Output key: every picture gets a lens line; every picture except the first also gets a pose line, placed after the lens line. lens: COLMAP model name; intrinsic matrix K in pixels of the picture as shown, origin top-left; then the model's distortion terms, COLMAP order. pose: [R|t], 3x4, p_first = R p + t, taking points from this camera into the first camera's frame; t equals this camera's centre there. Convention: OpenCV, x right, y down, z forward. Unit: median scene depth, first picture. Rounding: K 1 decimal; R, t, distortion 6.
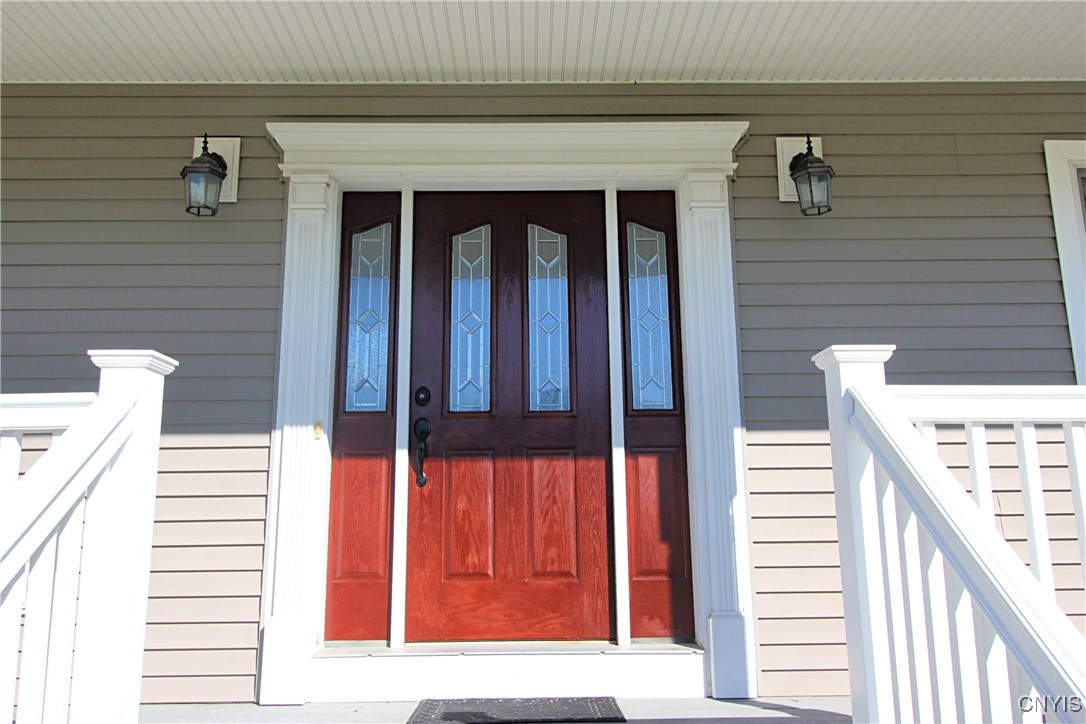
lens RADIAL K [[816.2, 0, 546.0], [0, 816.2, 366.2], [0, 0, 1]] dist [0.009092, 0.001131]
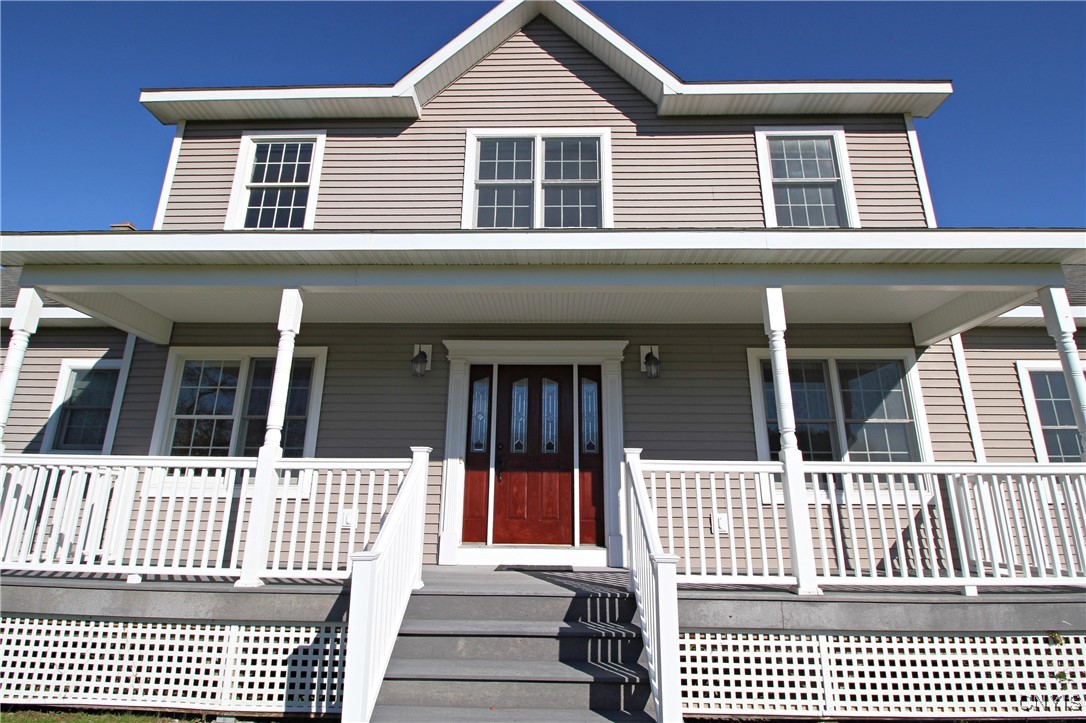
lens RADIAL K [[505.0, 0, 543.2], [0, 505.0, 365.4], [0, 0, 1]] dist [0.001589, -0.000216]
pose [[0.998682, 0.007368, -0.050786, 0.061919], [-0.010449, 0.998103, -0.060675, -0.124194], [0.050243, 0.061125, 0.996865, -0.594111]]
